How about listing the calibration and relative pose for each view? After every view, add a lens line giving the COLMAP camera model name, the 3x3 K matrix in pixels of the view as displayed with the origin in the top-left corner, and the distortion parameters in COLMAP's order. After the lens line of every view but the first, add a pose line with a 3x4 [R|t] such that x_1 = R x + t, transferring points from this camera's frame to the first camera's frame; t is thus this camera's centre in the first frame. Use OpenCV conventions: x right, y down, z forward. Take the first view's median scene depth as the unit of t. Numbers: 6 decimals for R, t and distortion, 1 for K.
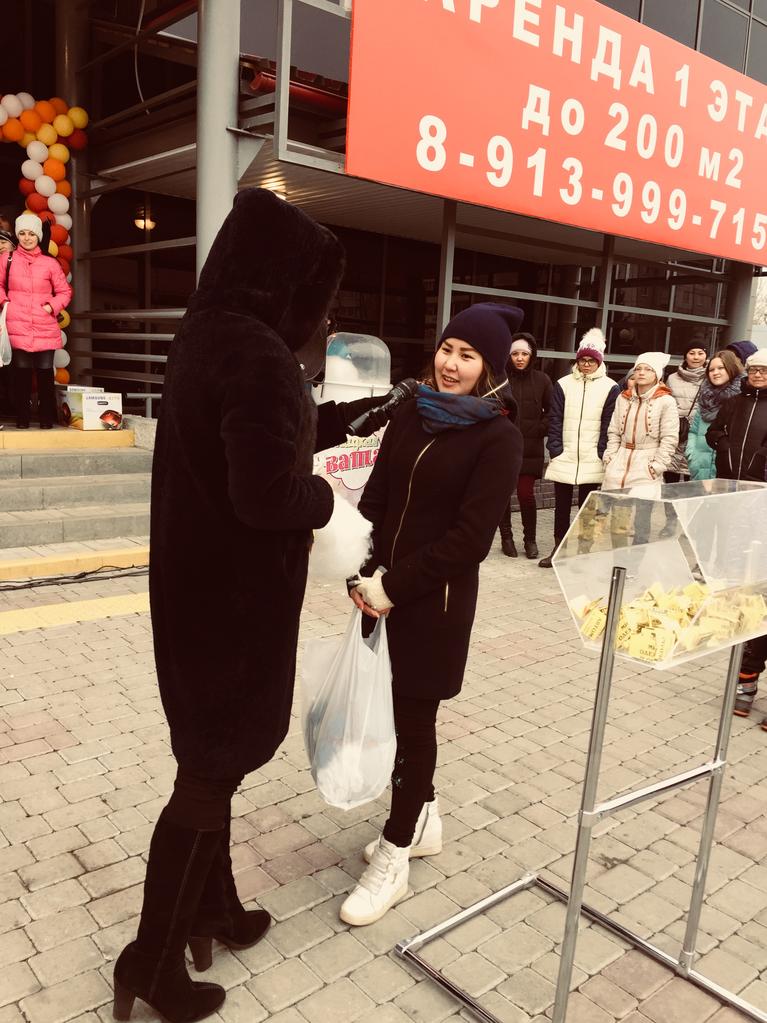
lens RADIAL K [[841.3, 0, 356.7], [0, 841.3, 508.2], [0, 0, 1]] dist [0.072929, -0.086457]
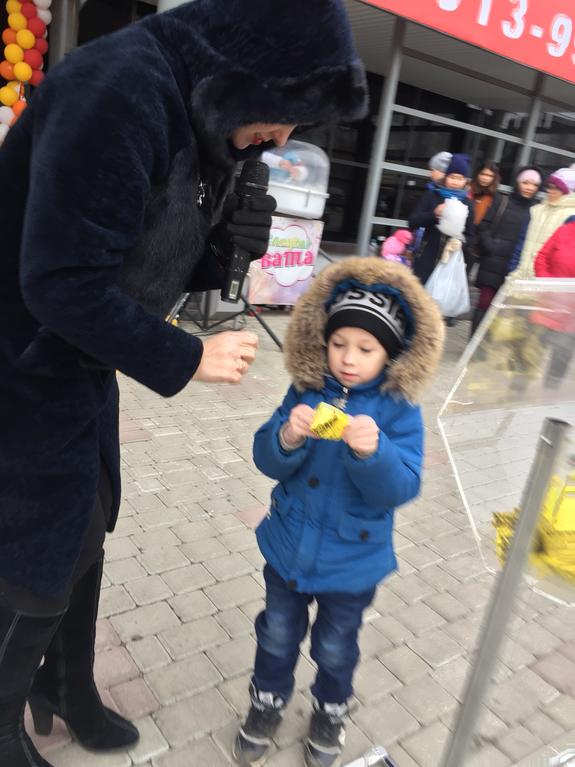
lens RADIAL K [[630.7, 0, 284.2], [0, 630.7, 364.3], [0, 0, 1]] dist [0.072929, -0.086457]
pose [[0.994401, 0.101310, -0.030044, 0.036524], [-0.097979, 0.990454, 0.096957, 0.000887], [0.039580, -0.093470, 0.994835, 0.162771]]
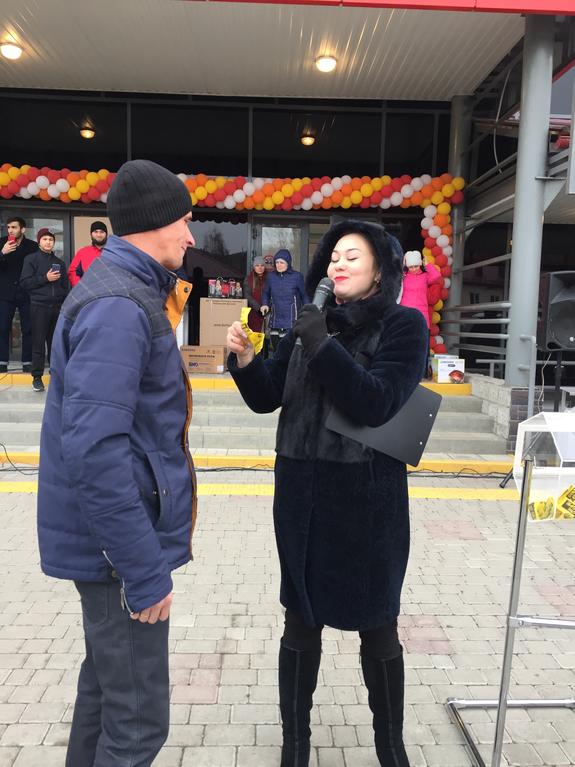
lens RADIAL K [[630.7, 0, 301.4], [0, 630.7, 381.6], [0, 0, 1]] dist [0.072929, -0.086457]
pose [[0.797683, 0.025243, -0.602549, 0.172628], [-0.087636, 0.993370, -0.074401, 0.012450], [0.596676, 0.112153, 0.794607, -0.056089]]
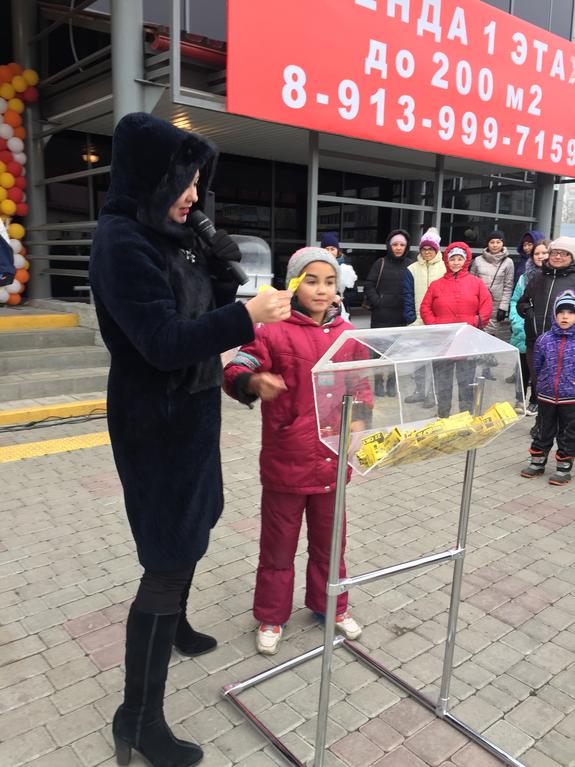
lens RADIAL K [[630.7, 0, 269.4], [0, 630.7, 379.7], [0, 0, 1]] dist [0.072929, -0.086457]
pose [[0.999548, -0.027222, -0.012786, 0.049248], [0.027404, 0.999522, 0.014278, 0.005364], [0.012392, -0.014622, 0.999816, 0.012231]]
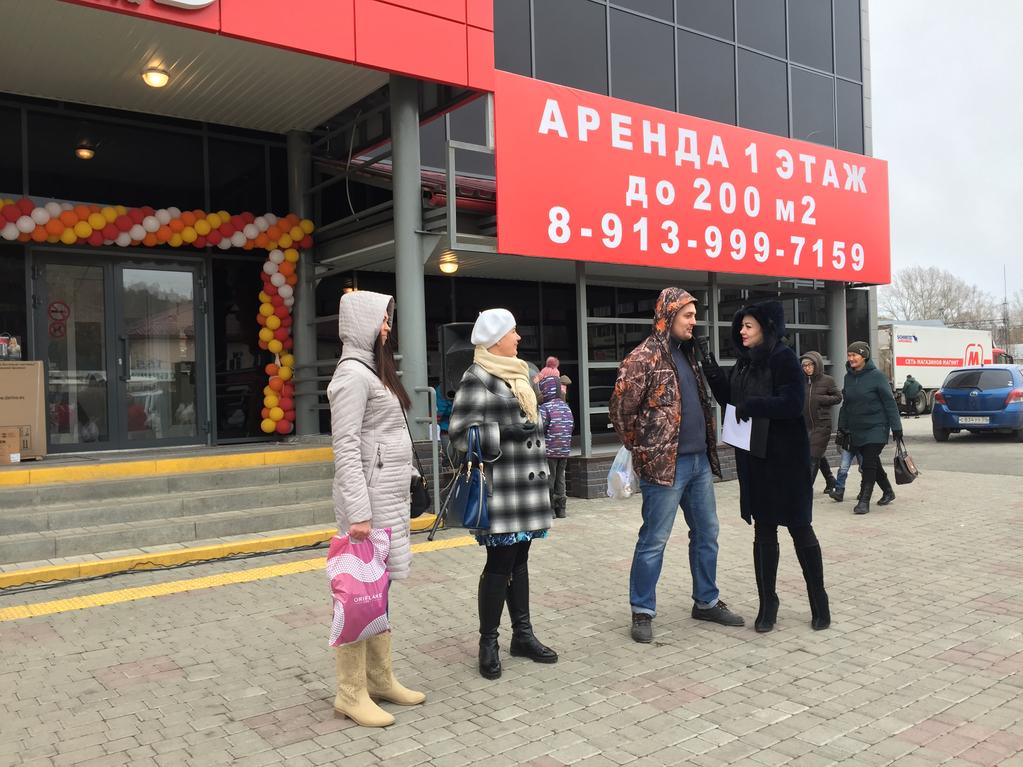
lens RADIAL K [[841.3, 0, 497.1], [0, 841.3, 387.3], [0, 0, 1]] dist [0.072929, -0.086457]
pose [[0.994978, -0.081340, -0.058332, 0.044494], [0.070118, 0.982294, -0.173729, 0.067809], [0.071430, 0.168767, 0.983064, -0.324087]]
